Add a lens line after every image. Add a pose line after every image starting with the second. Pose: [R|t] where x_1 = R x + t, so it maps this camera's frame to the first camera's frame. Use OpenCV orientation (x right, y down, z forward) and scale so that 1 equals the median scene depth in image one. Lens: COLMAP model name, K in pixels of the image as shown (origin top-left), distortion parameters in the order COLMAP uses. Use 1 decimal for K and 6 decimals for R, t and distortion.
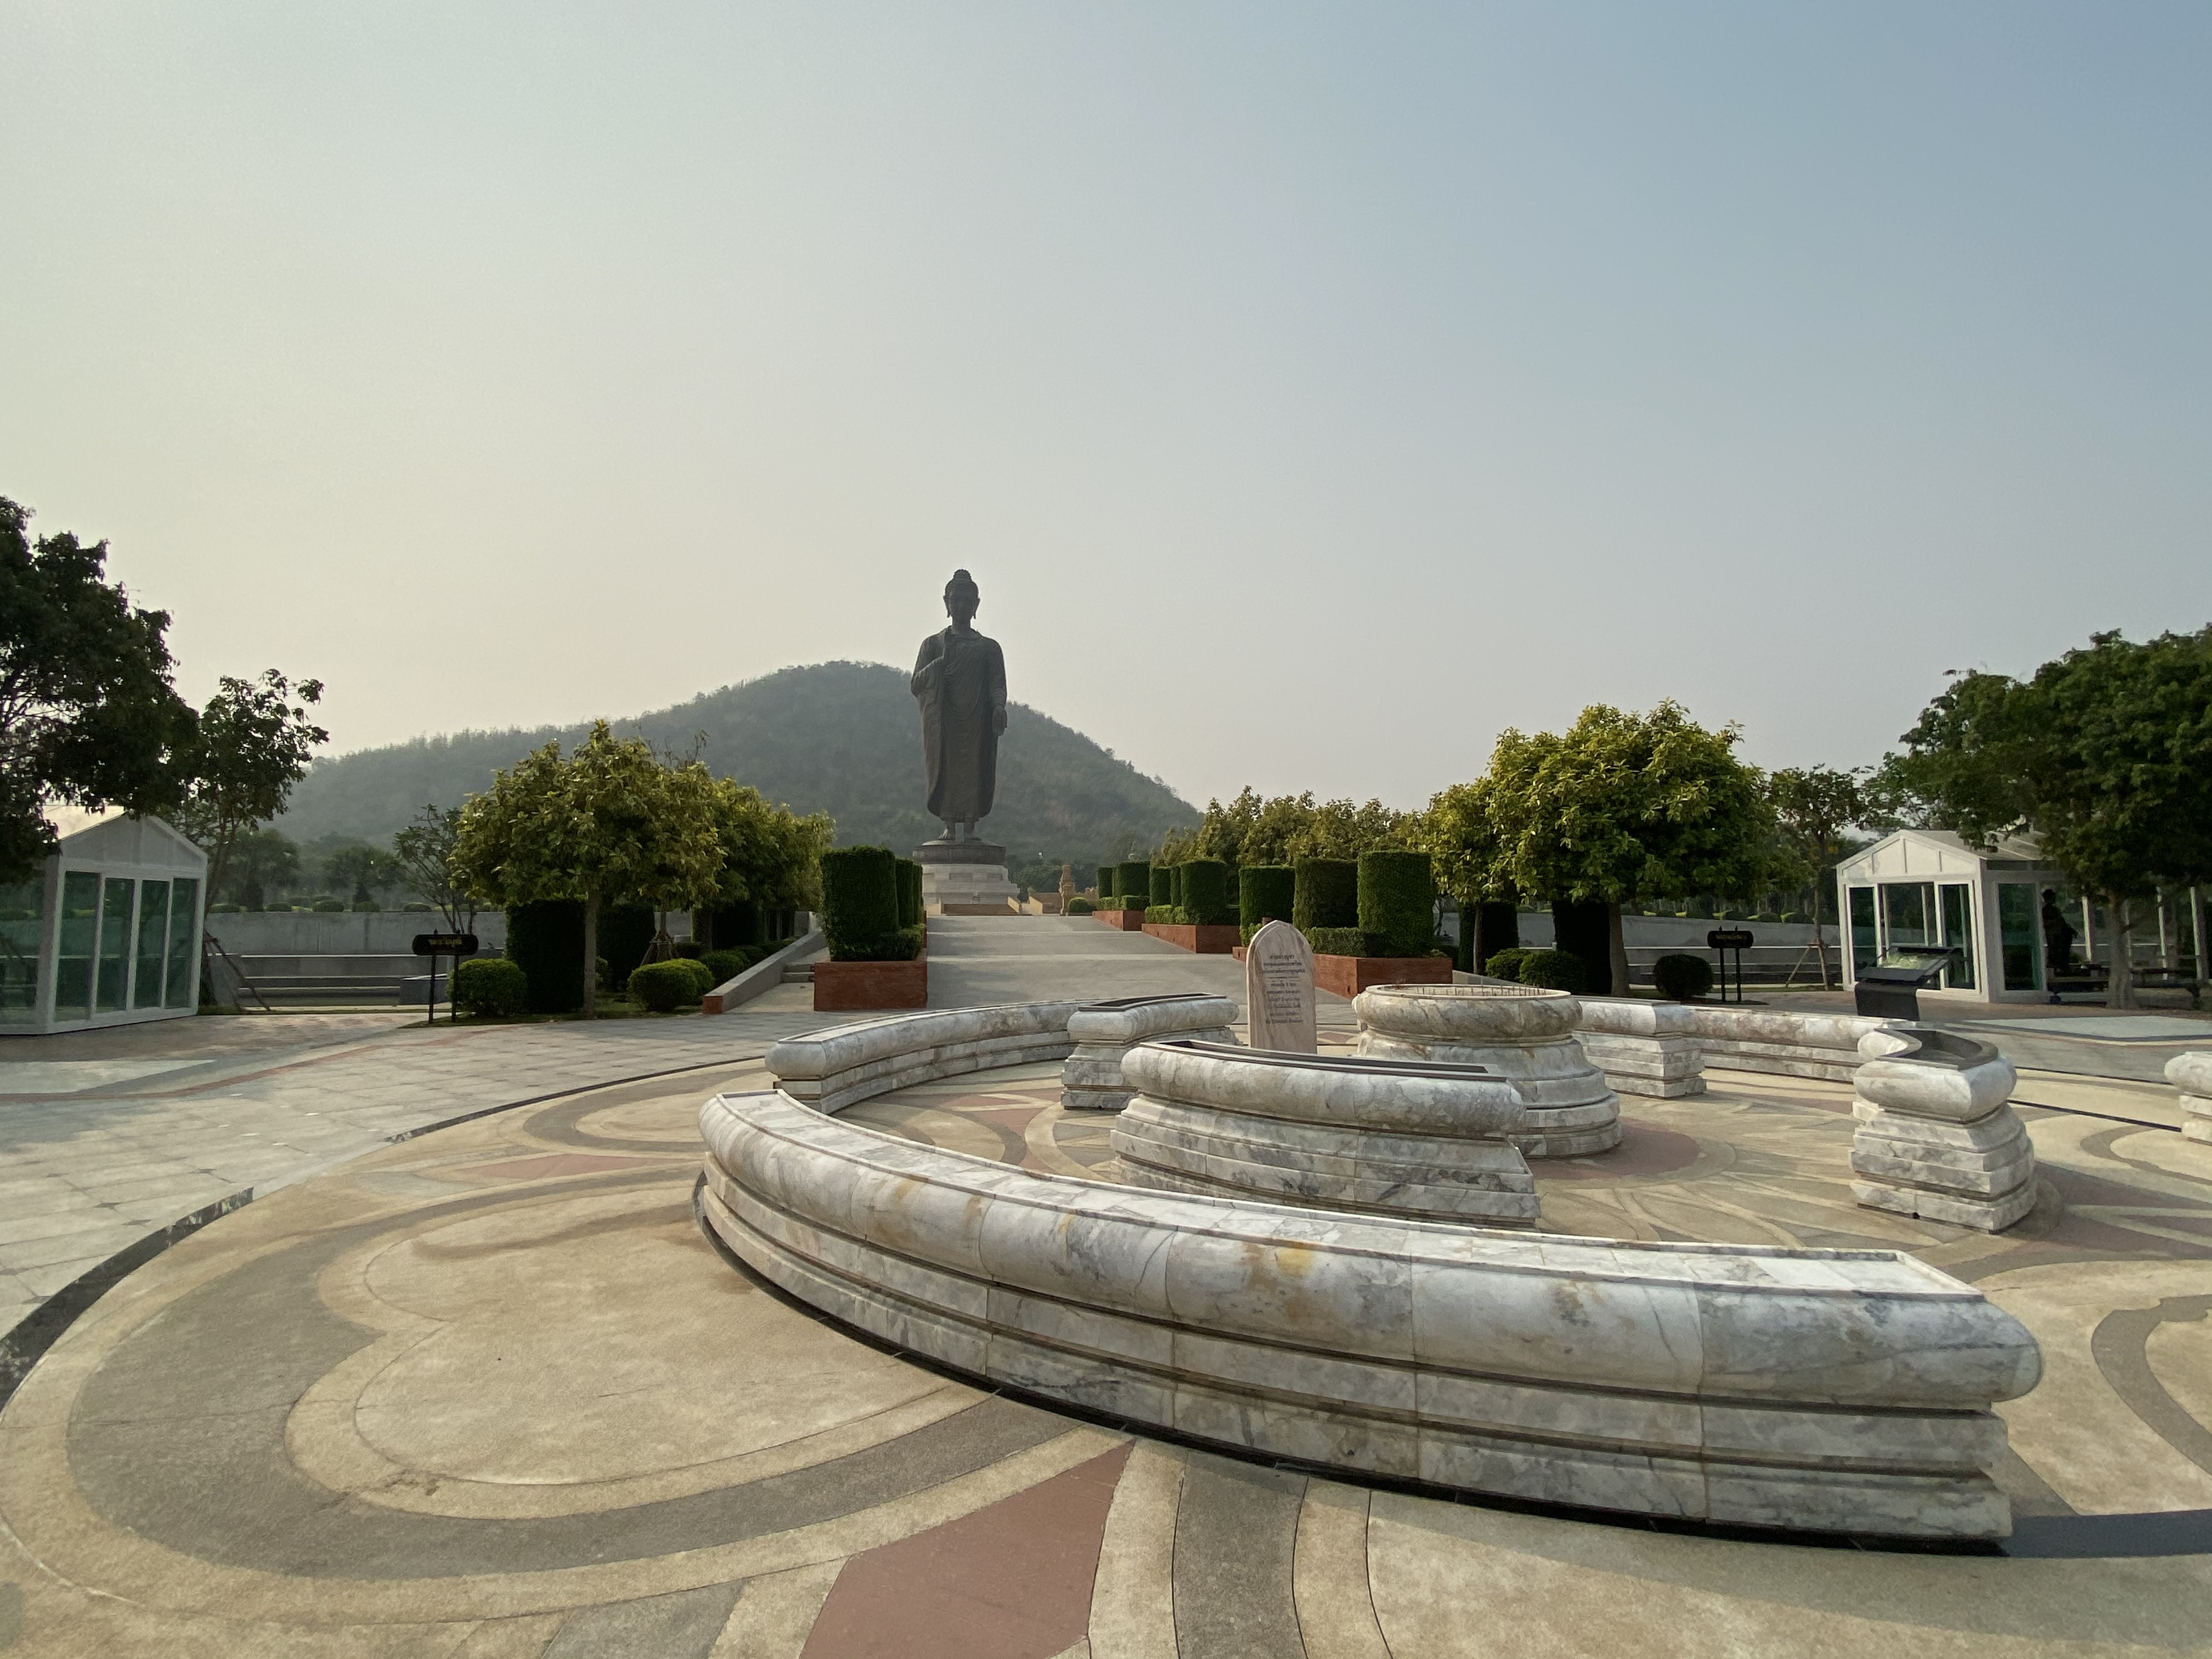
lens RADIAL K [[1055.4, 0, 1103.5], [0, 1055.4, 822.7], [0, 0, 1]] dist [0.045542, -0.038009]
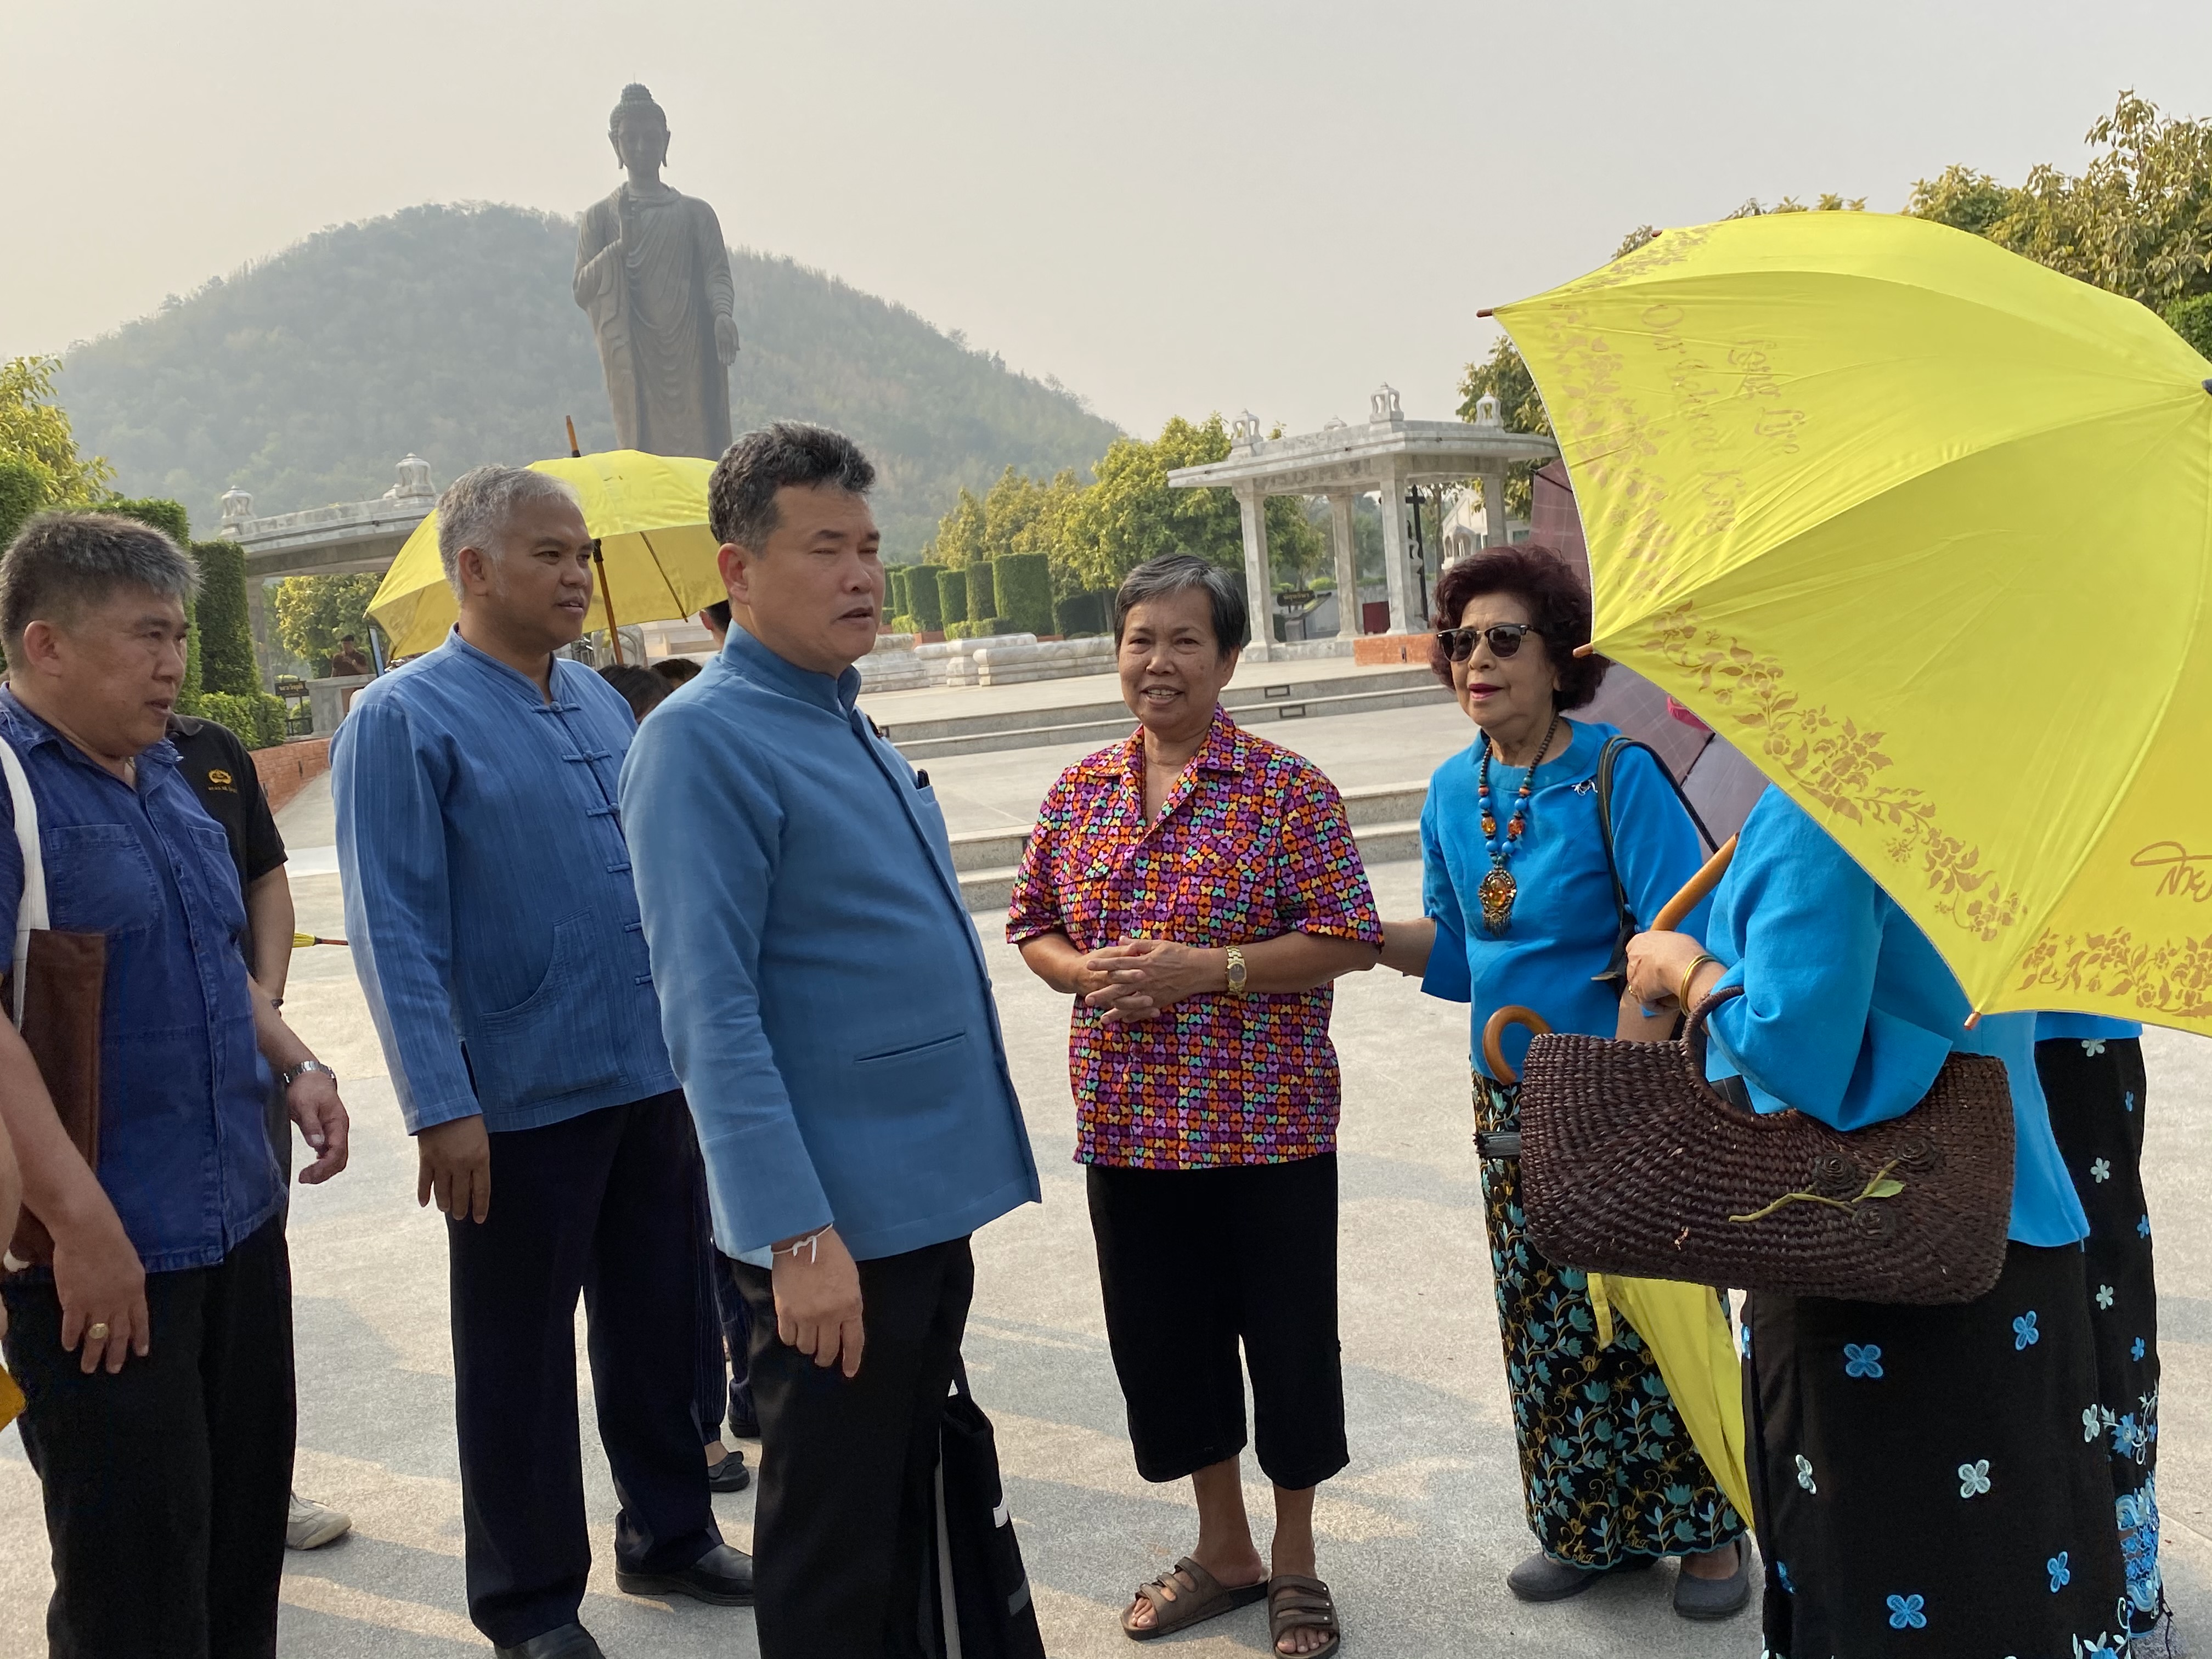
lens RADIAL K [[2112.8, 0, 1057.2], [0, 2112.8, 827.5], [0, 0, 1]] dist [0.136114, -0.324859]
pose [[0.995484, -0.093555, 0.016116, 0.019553], [0.089407, 0.981000, 0.172177, -0.006260], [-0.031918, -0.169958, 0.984934, -0.115770]]
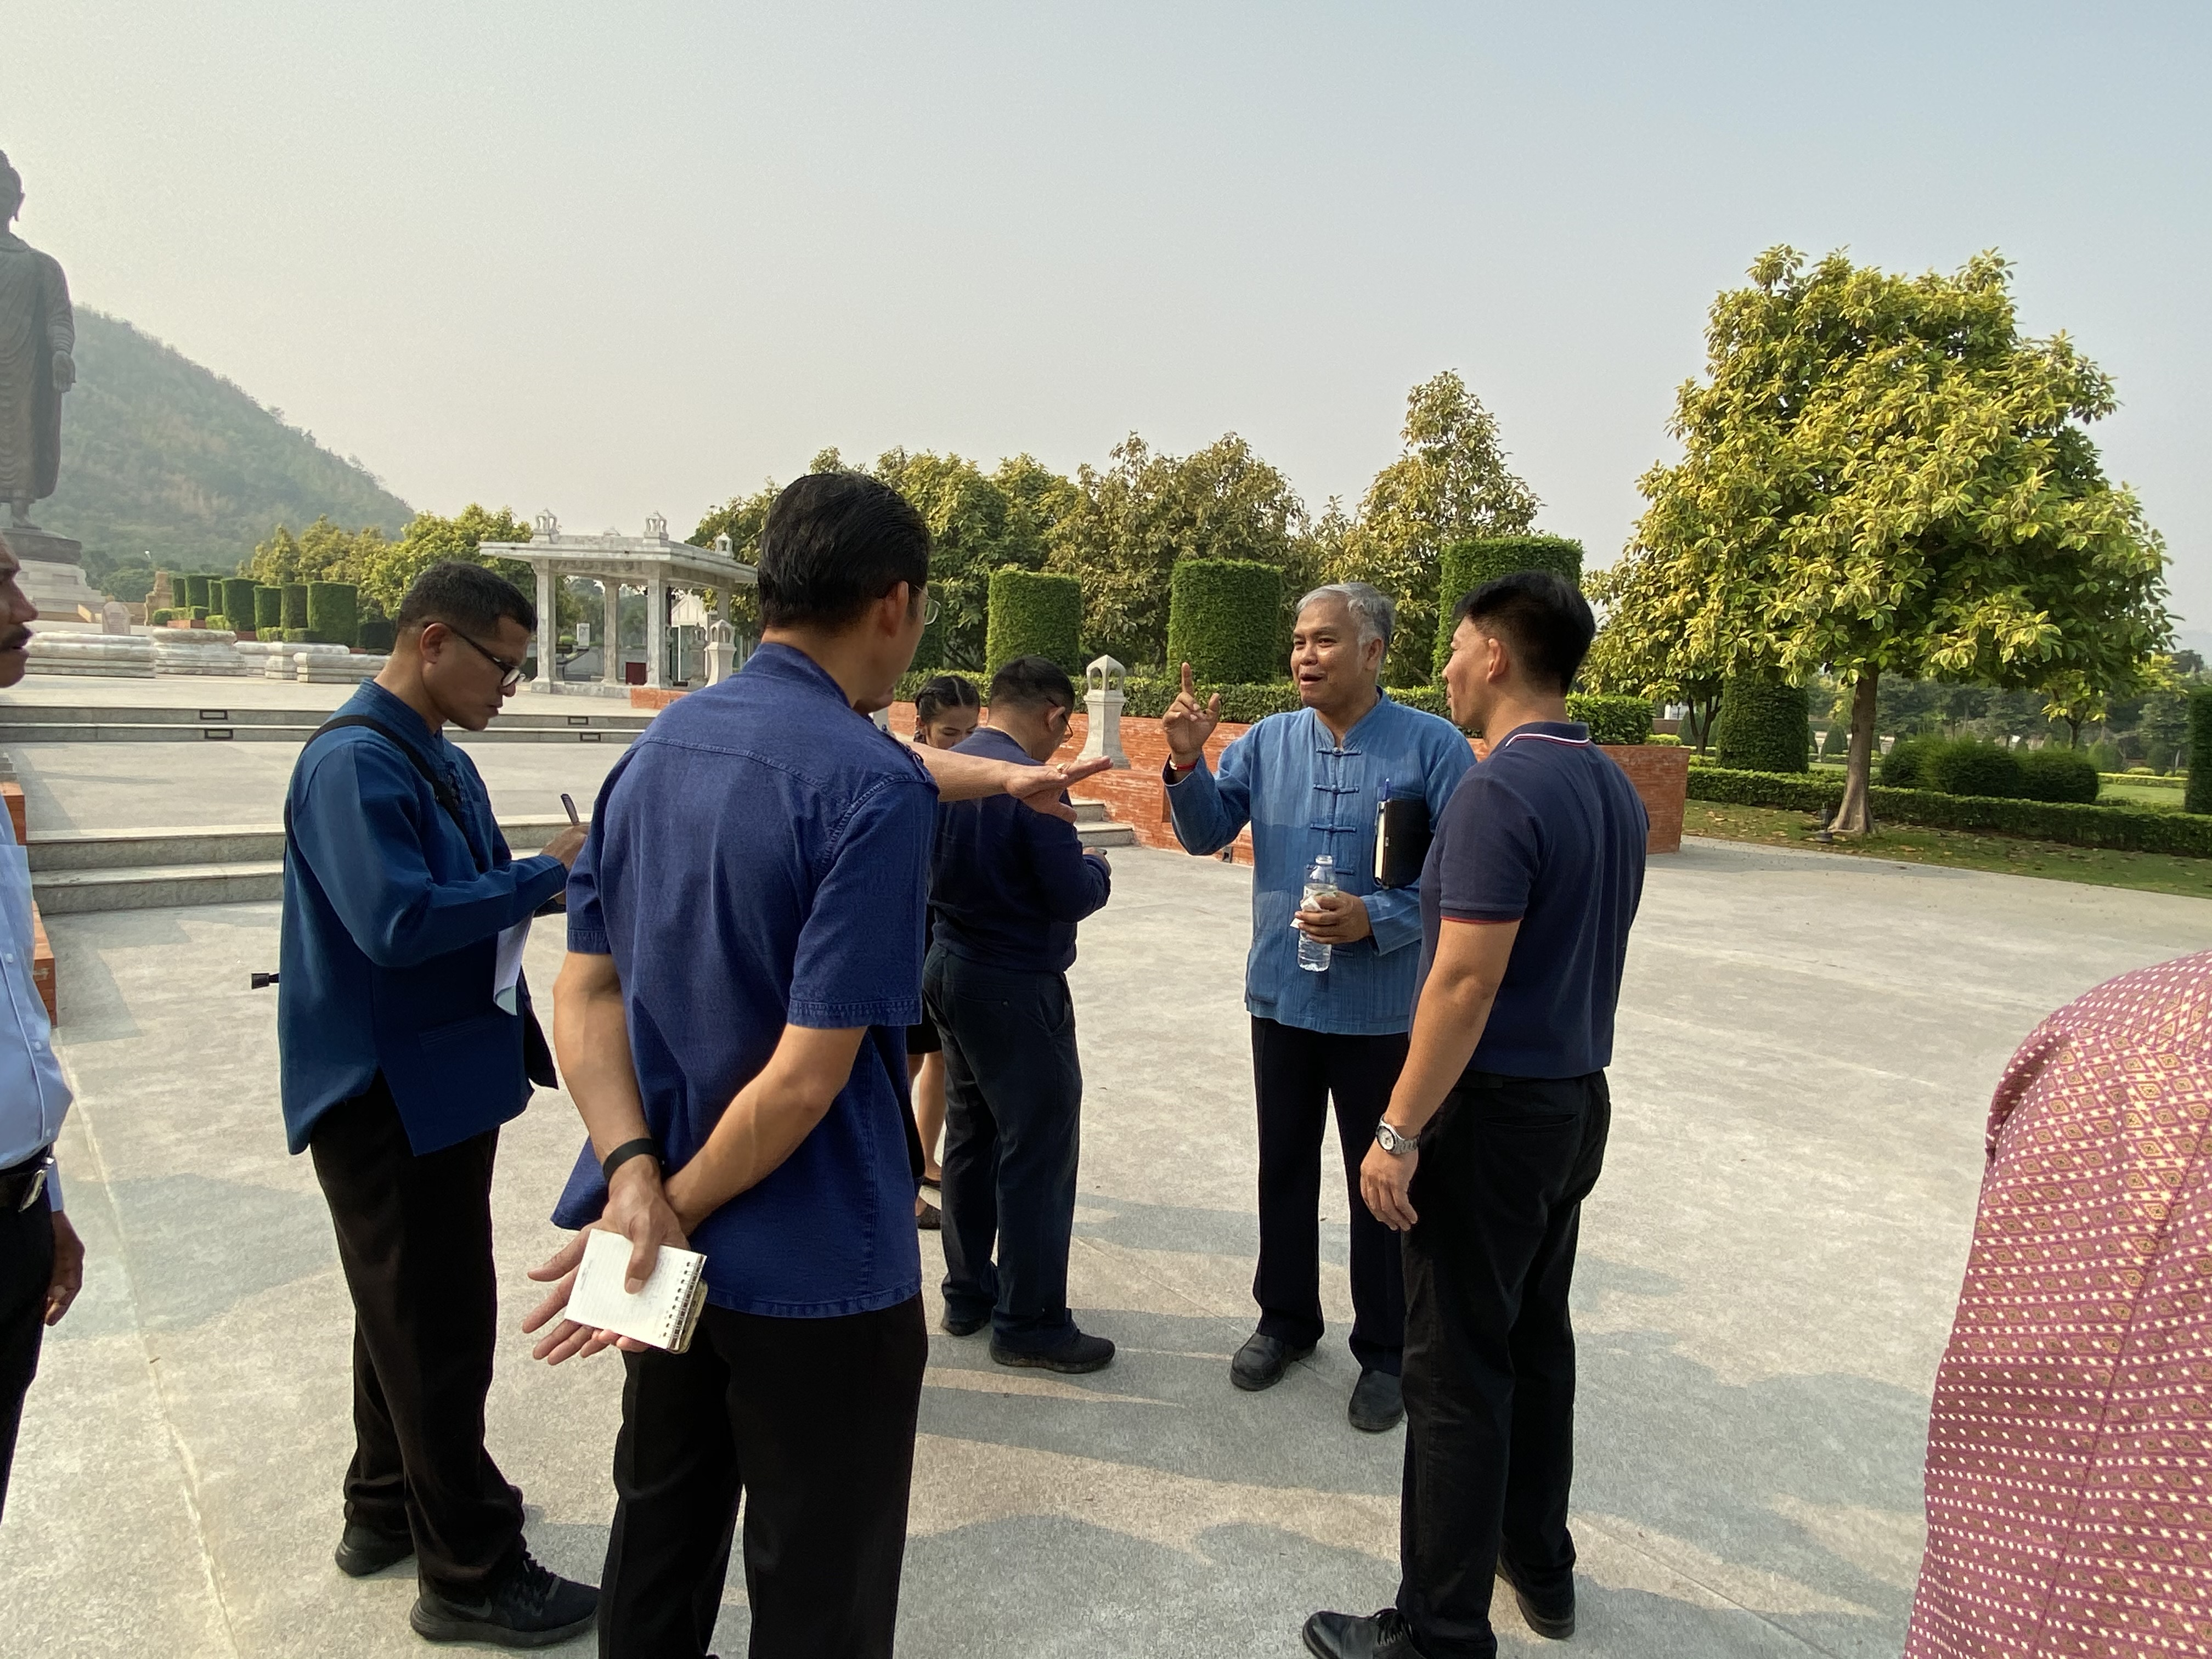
lens RADIAL K [[1312.6, 0, 1157.2], [0, 1312.6, 835.7], [0, 0, 1]] dist [-0.001473, -0.017641]
pose [[0.835354, -0.018838, 0.549390, 0.017315], [-0.096661, 0.978807, 0.180537, -0.005925], [-0.541148, -0.203916, 0.815829, -0.107209]]
